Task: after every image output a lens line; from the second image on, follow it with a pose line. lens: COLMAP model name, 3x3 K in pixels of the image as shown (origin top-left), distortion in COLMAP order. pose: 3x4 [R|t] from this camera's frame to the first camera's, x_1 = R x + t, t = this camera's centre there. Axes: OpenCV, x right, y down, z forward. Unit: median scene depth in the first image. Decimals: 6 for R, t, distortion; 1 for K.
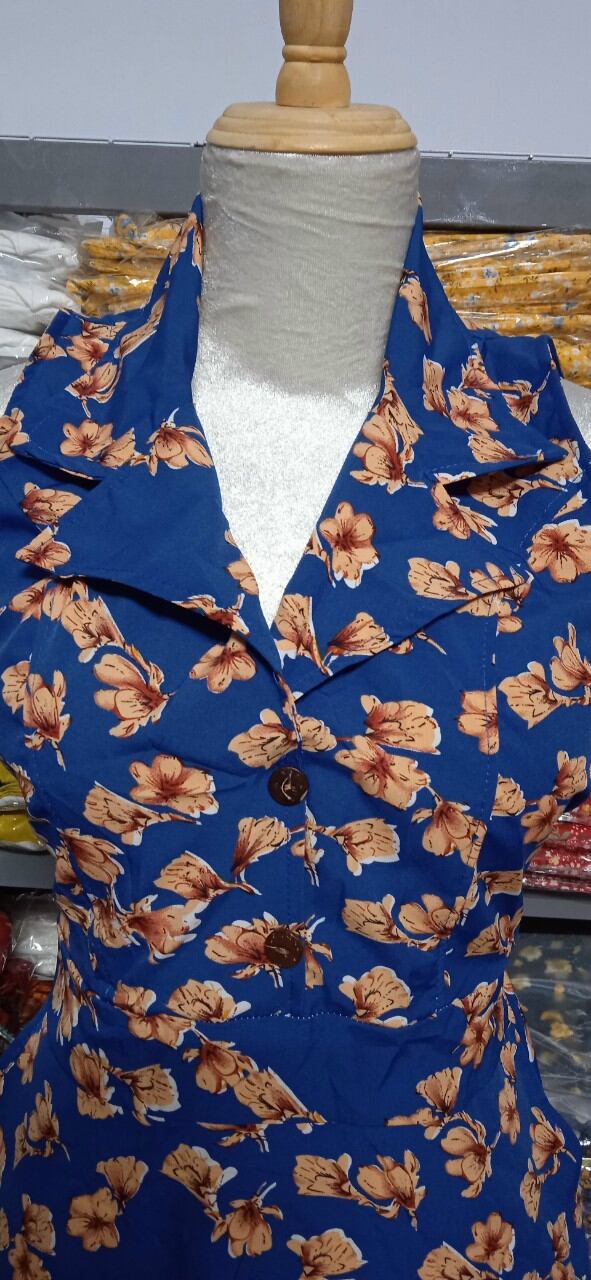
lens RADIAL K [[1059.5, 0, 266.8], [0, 1059.5, 635.2], [0, 0, 1]] dist [0.080662, -0.136856]
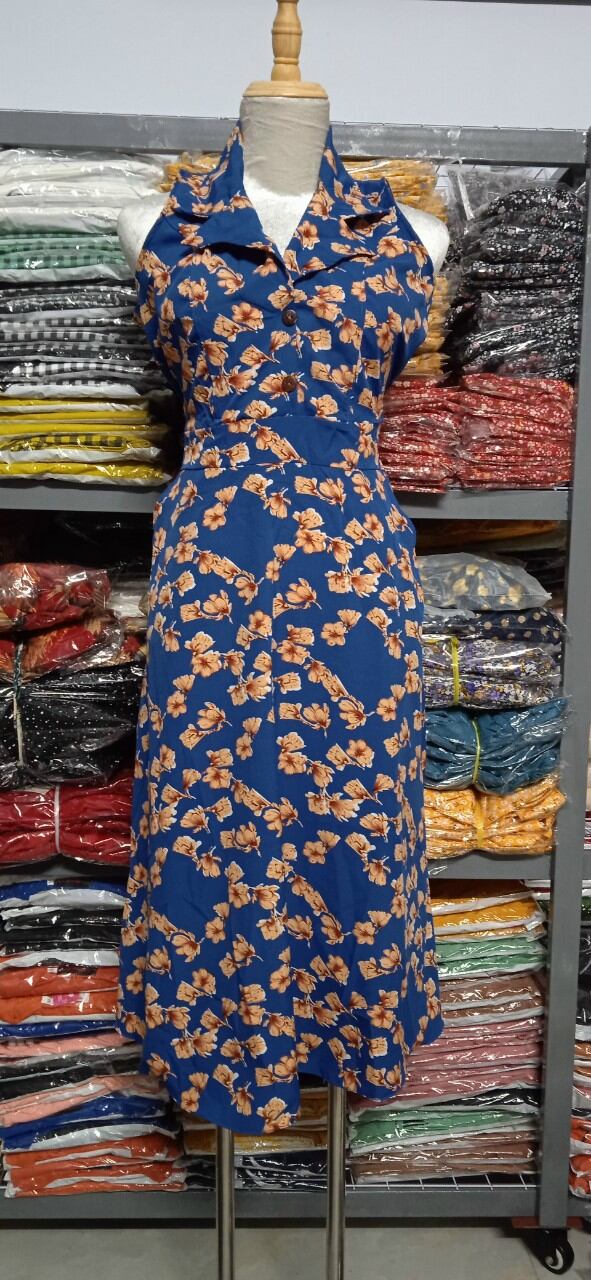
lens RADIAL K [[1059.5, 0, 266.8], [0, 1059.5, 635.2], [0, 0, 1]] dist [0.080662, -0.136856]
pose [[0.997515, -0.028829, 0.064292, -0.220782], [0.033386, 0.996920, -0.070963, 1.069143], [-0.062048, 0.072933, 0.995405, -1.536813]]
